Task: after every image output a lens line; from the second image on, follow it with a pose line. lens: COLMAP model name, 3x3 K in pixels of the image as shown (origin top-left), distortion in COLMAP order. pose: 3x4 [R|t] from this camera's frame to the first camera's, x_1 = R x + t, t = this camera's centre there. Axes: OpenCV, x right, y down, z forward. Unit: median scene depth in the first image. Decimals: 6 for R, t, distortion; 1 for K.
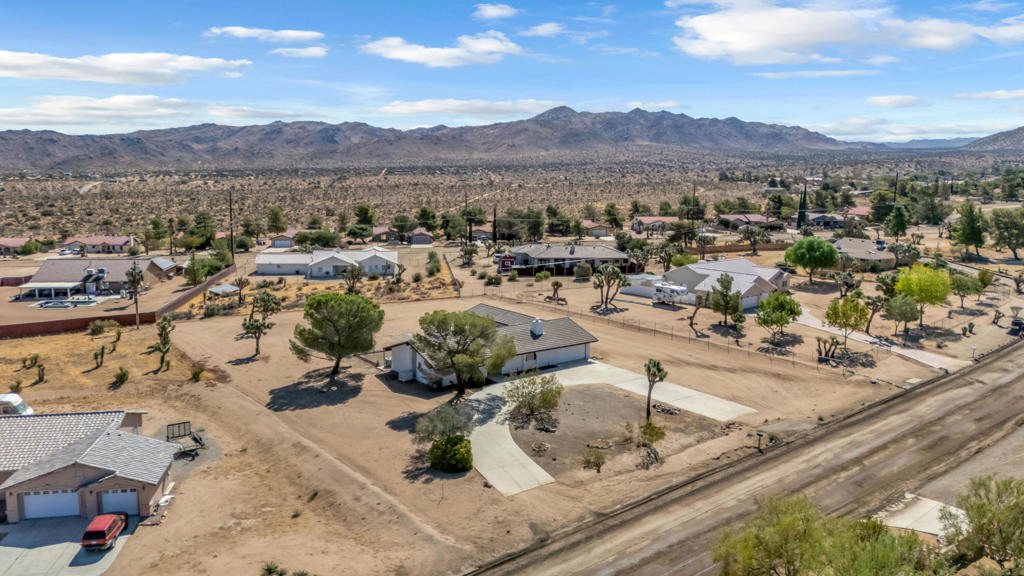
lens RADIAL K [[746.3, 0, 512.0], [0, 746.3, 288.0], [0, 0, 1]] dist [0.084431, -0.084733]
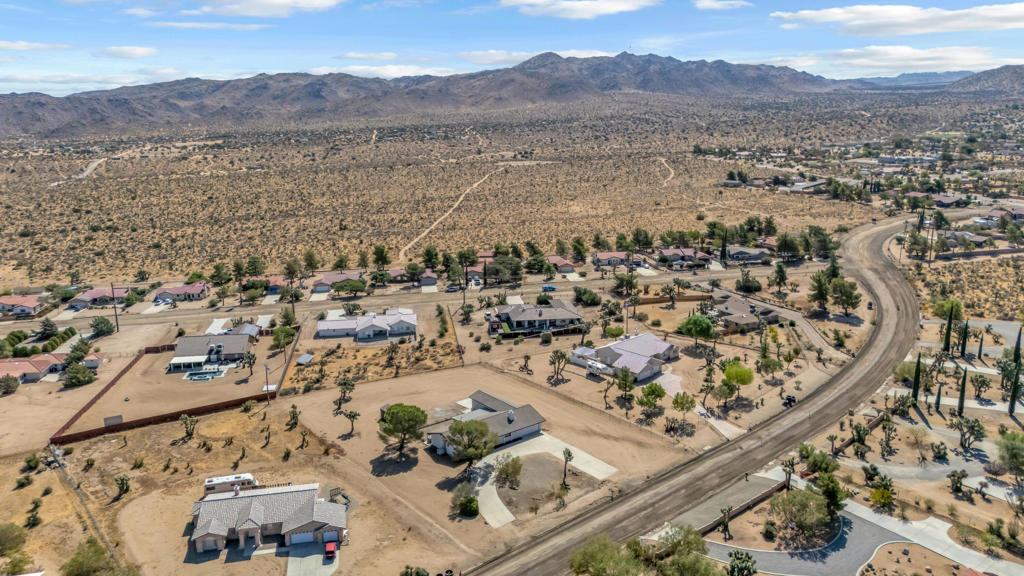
lens RADIAL K [[746.3, 0, 512.0], [0, 746.3, 288.0], [0, 0, 1]] dist [0.084431, -0.084733]
pose [[0.999682, -0.022594, 0.011228, 0.022341], [0.021689, 0.996943, 0.075057, -0.382975], [-0.012889, -0.074790, 0.997116, -0.758193]]
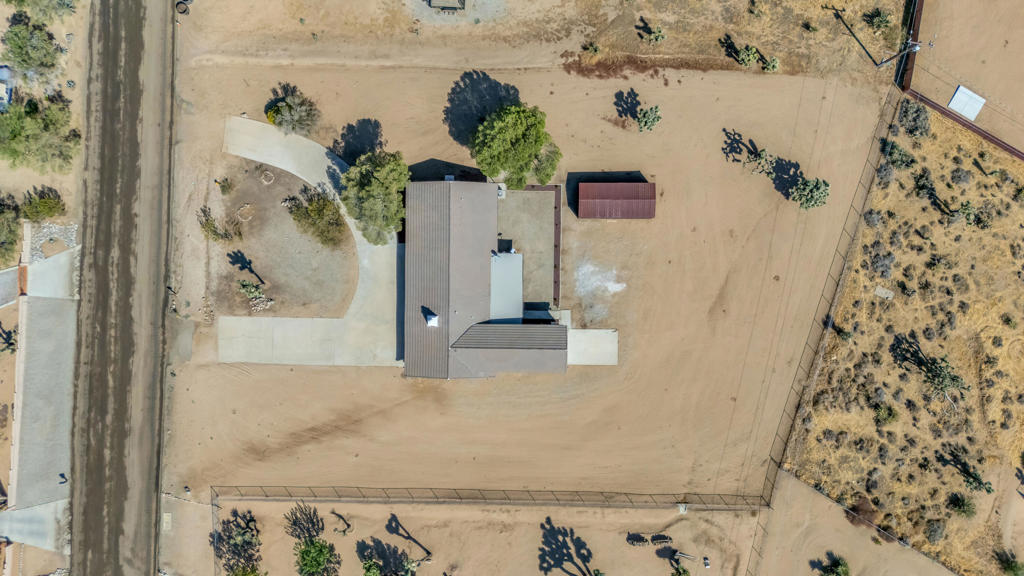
lens RADIAL K [[746.3, 0, 512.0], [0, 746.3, 288.0], [0, 0, 1]] dist [0.084431, -0.084733]
pose [[-0.631296, 0.775481, 0.009704, -0.077640], [-0.117721, -0.108186, 0.987136, -0.924062], [0.766555, 0.622033, 0.159588, 0.884580]]
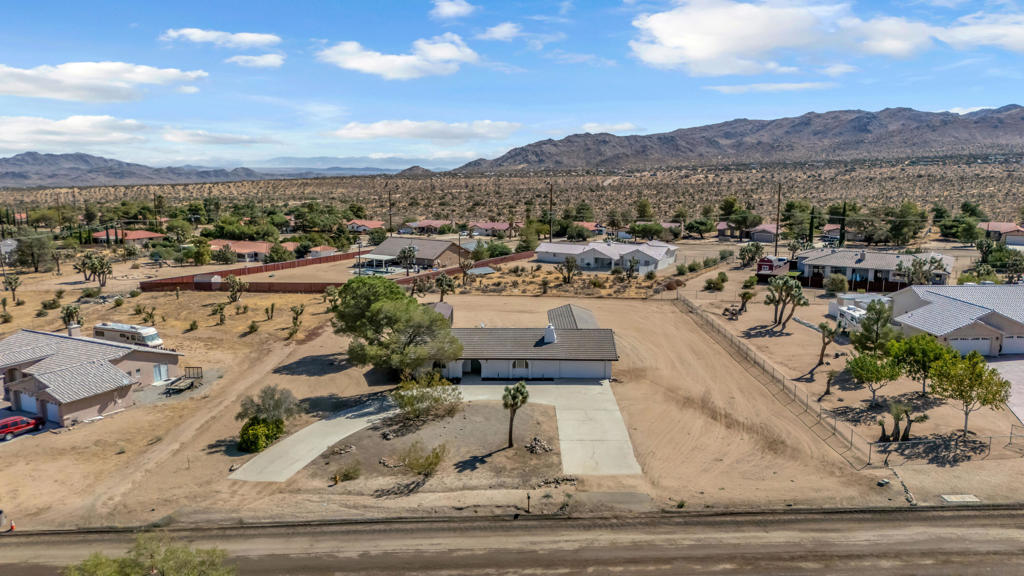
lens RADIAL K [[746.3, 0, 512.0], [0, 746.3, 288.0], [0, 0, 1]] dist [0.084431, -0.084733]
pose [[0.780859, 0.092761, -0.617782, 0.541053], [-0.087598, 0.995402, 0.038740, -0.033129], [0.618535, 0.023866, 0.785395, 0.263227]]
